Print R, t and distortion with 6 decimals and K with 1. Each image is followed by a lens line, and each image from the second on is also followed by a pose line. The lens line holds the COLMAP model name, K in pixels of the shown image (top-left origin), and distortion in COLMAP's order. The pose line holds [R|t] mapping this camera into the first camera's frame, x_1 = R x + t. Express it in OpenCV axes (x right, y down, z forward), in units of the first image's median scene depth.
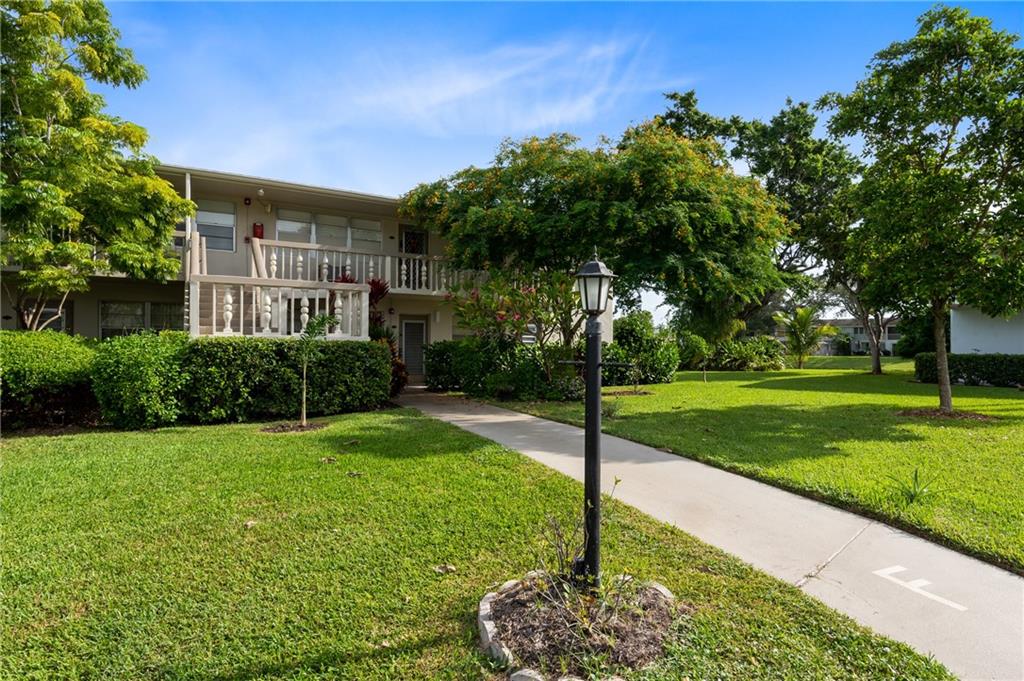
lens RADIAL K [[563.1, 0, 534.3], [0, 563.1, 344.0], [0, 0, 1]] dist [0.043825, -0.046175]
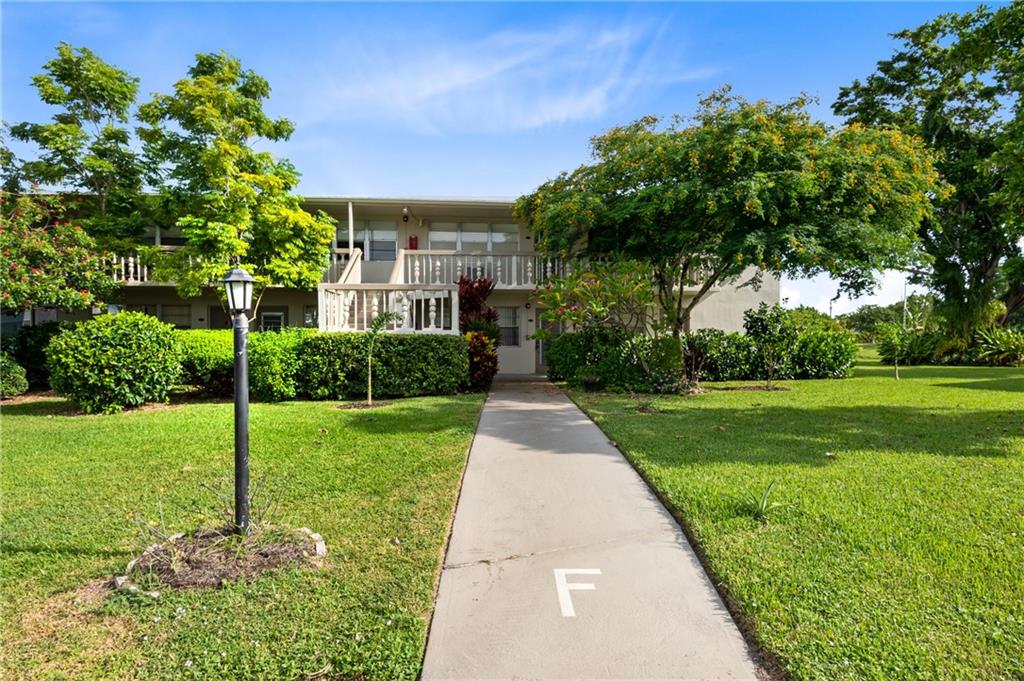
lens RADIAL K [[563.1, 0, 534.3], [0, 563.1, 344.0], [0, 0, 1]] dist [0.043825, -0.046175]
pose [[0.906351, -0.003402, -0.422513, 0.352830], [0.009559, 0.999877, 0.012455, 0.002088], [0.422418, -0.015328, 0.906271, 0.042821]]
